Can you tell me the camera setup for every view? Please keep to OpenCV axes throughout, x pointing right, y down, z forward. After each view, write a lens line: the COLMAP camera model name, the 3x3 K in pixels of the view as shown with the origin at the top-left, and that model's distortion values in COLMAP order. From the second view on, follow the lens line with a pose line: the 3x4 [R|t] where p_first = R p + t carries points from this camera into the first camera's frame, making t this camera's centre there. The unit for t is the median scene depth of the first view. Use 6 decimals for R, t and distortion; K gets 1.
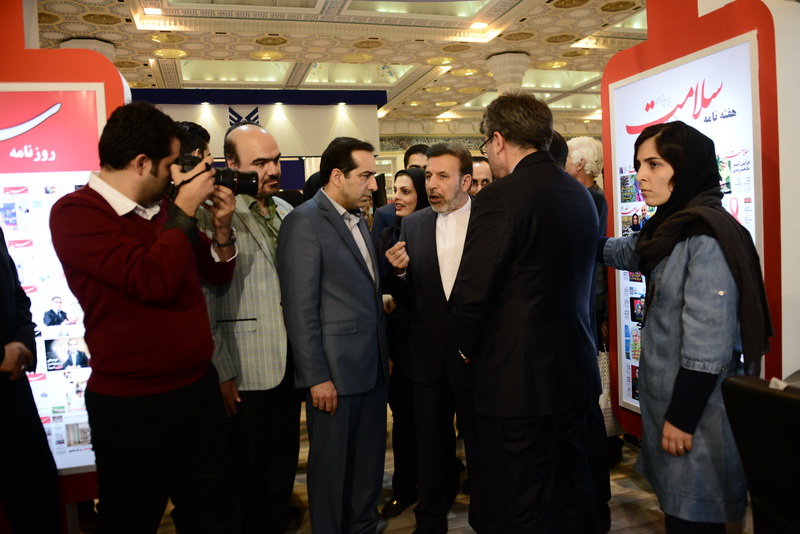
lens RADIAL K [[643.6, 0, 400.1], [0, 643.6, 266.9], [0, 0, 1]] dist [0.006243, 0.001668]
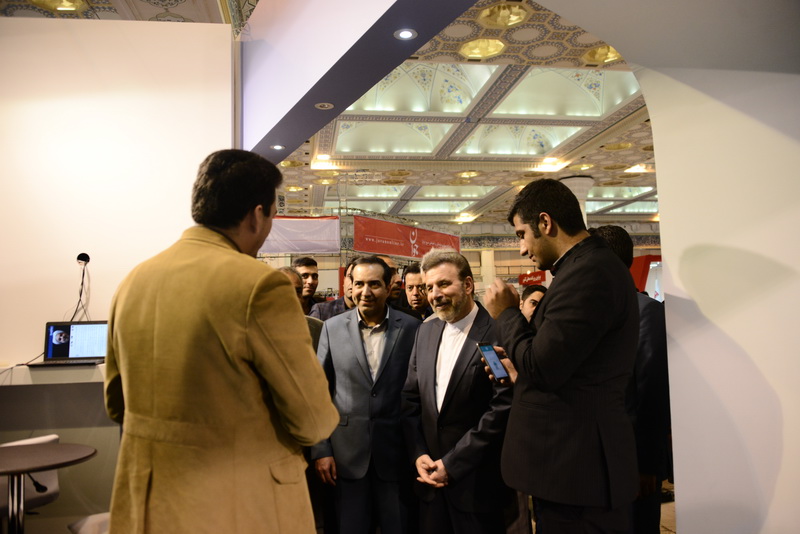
lens RADIAL K [[643.6, 0, 400.1], [0, 643.6, 267.5], [0, 0, 1]] dist [0.006243, 0.001668]
pose [[0.993152, 0.011799, -0.116231, -0.029554], [-0.027774, 0.990209, -0.136799, 0.037309], [0.113479, 0.139090, 0.983756, -0.303441]]
